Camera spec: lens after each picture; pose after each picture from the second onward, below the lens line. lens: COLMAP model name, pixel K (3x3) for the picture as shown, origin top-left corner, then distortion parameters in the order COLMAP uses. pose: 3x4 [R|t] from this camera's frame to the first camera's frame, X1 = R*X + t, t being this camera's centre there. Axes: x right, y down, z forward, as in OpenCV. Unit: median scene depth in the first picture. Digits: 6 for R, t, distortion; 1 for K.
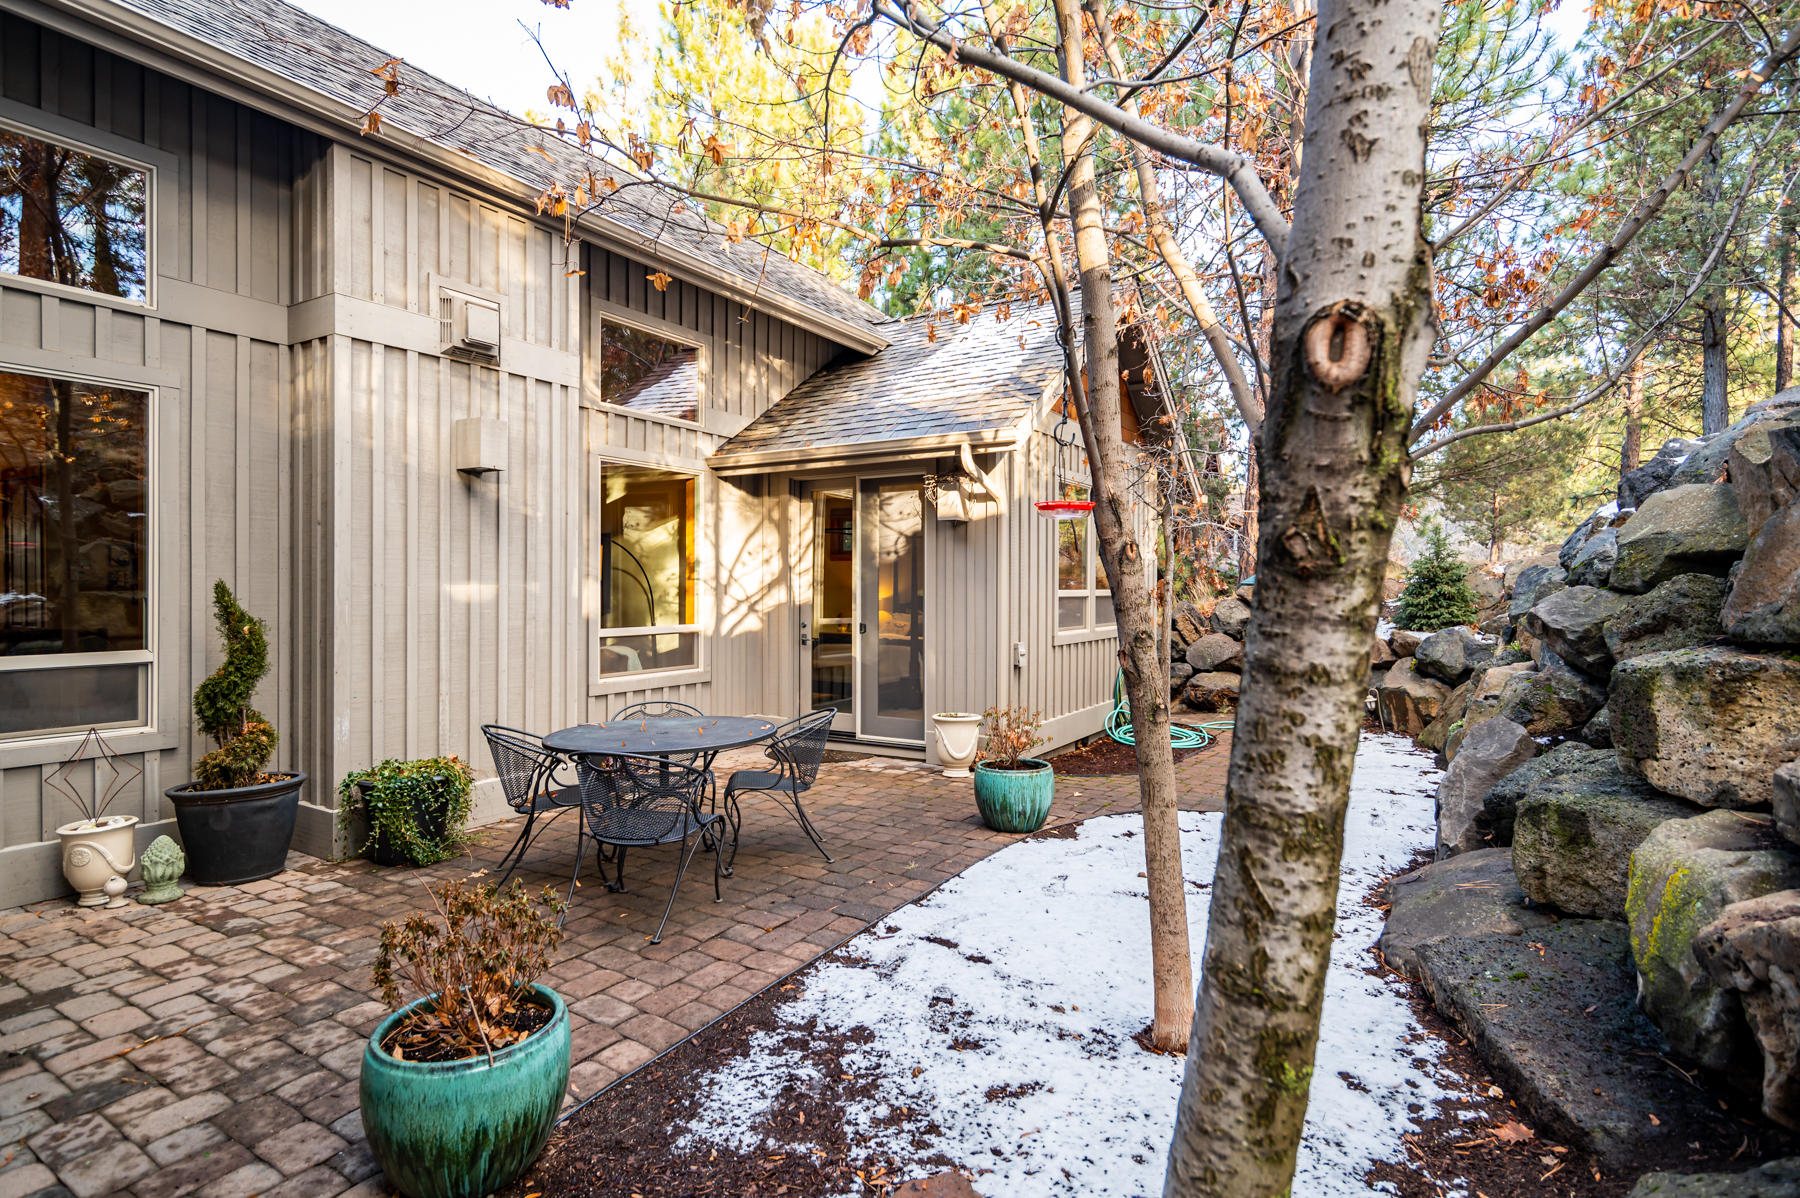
lens RADIAL K [[935.1, 0, 913.2], [0, 935.1, 594.3], [0, 0, 1]] dist [-0.002924, 0.001668]
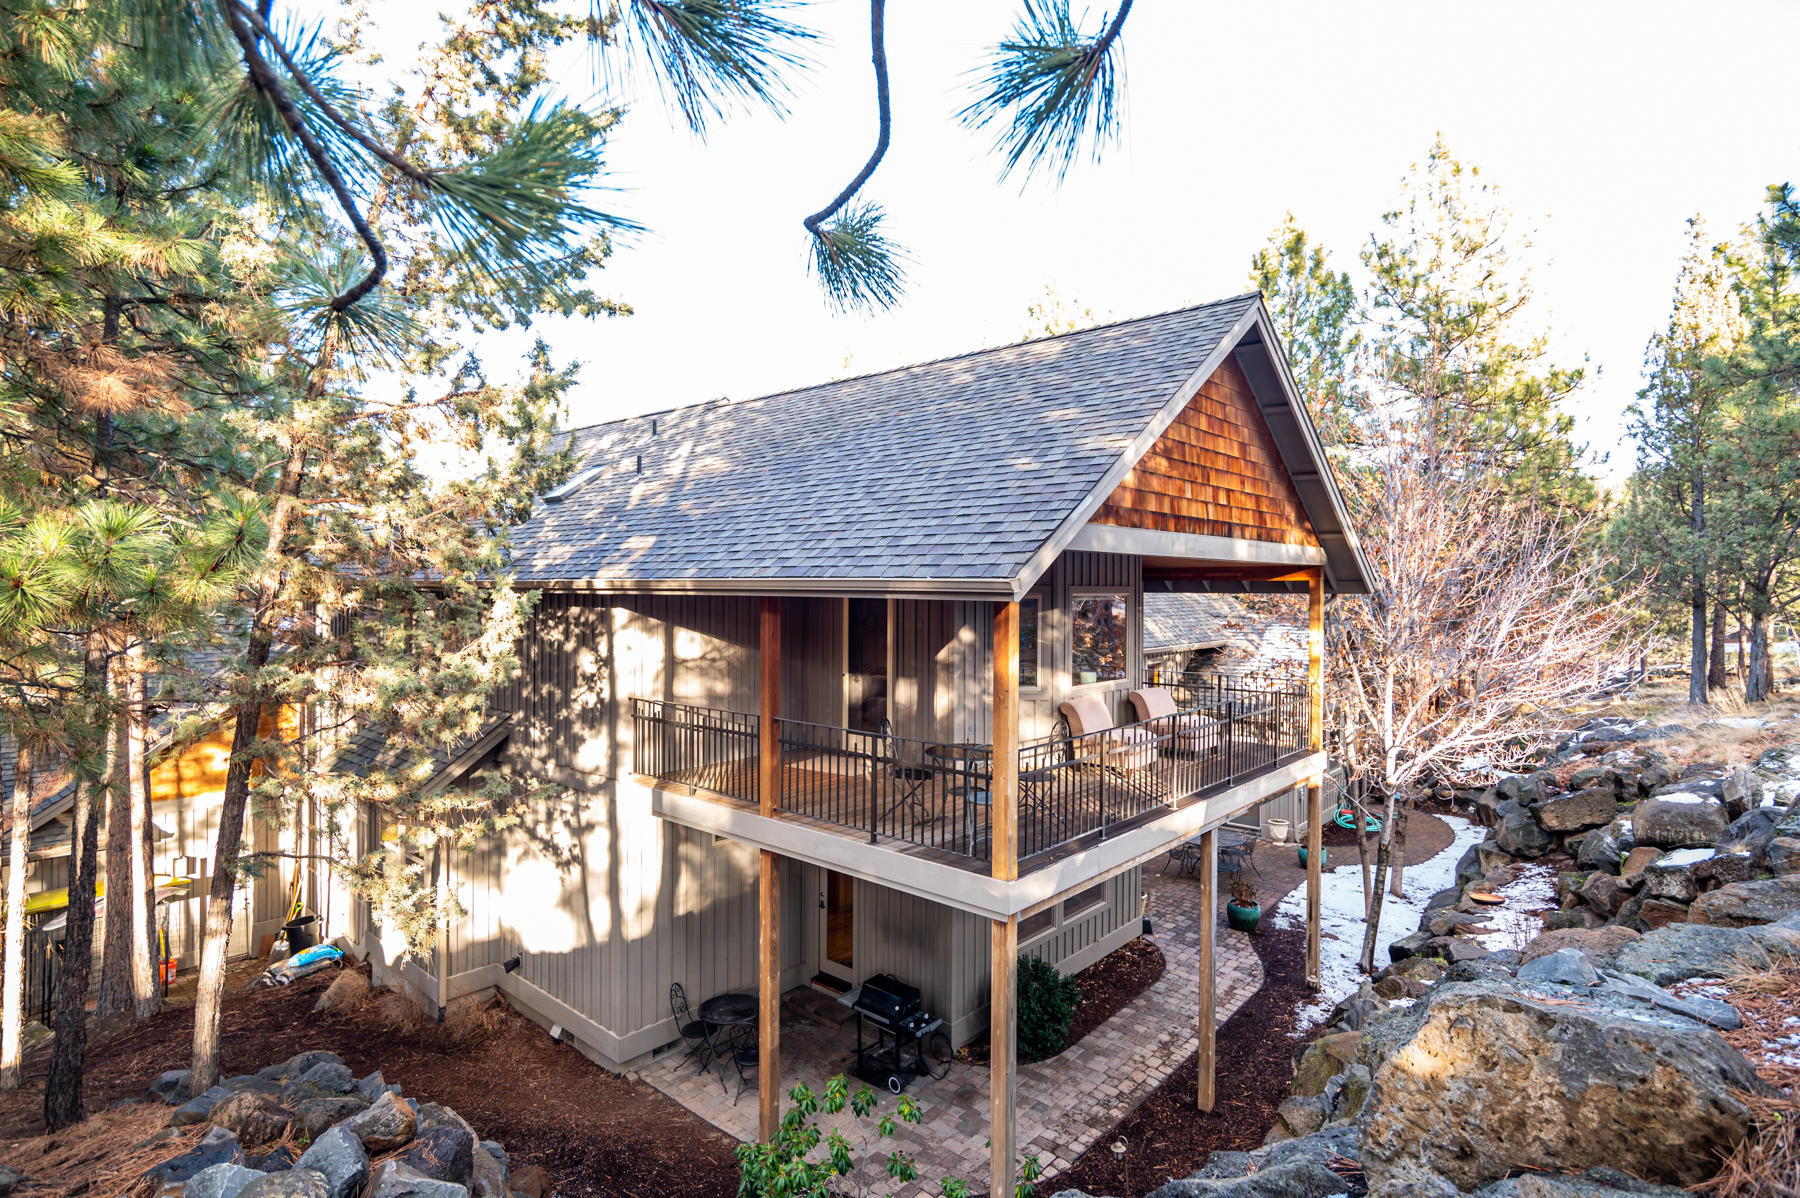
lens RADIAL K [[908.8, 0, 898.2], [0, 908.8, 571.1], [0, 0, 1]] dist [0.003875, 0.000665]
pose [[0.979584, -0.007094, -0.200910, -0.617145], [0.002008, 0.999673, -0.025511, -0.651608], [0.201025, 0.024587, 0.979277, -2.223516]]
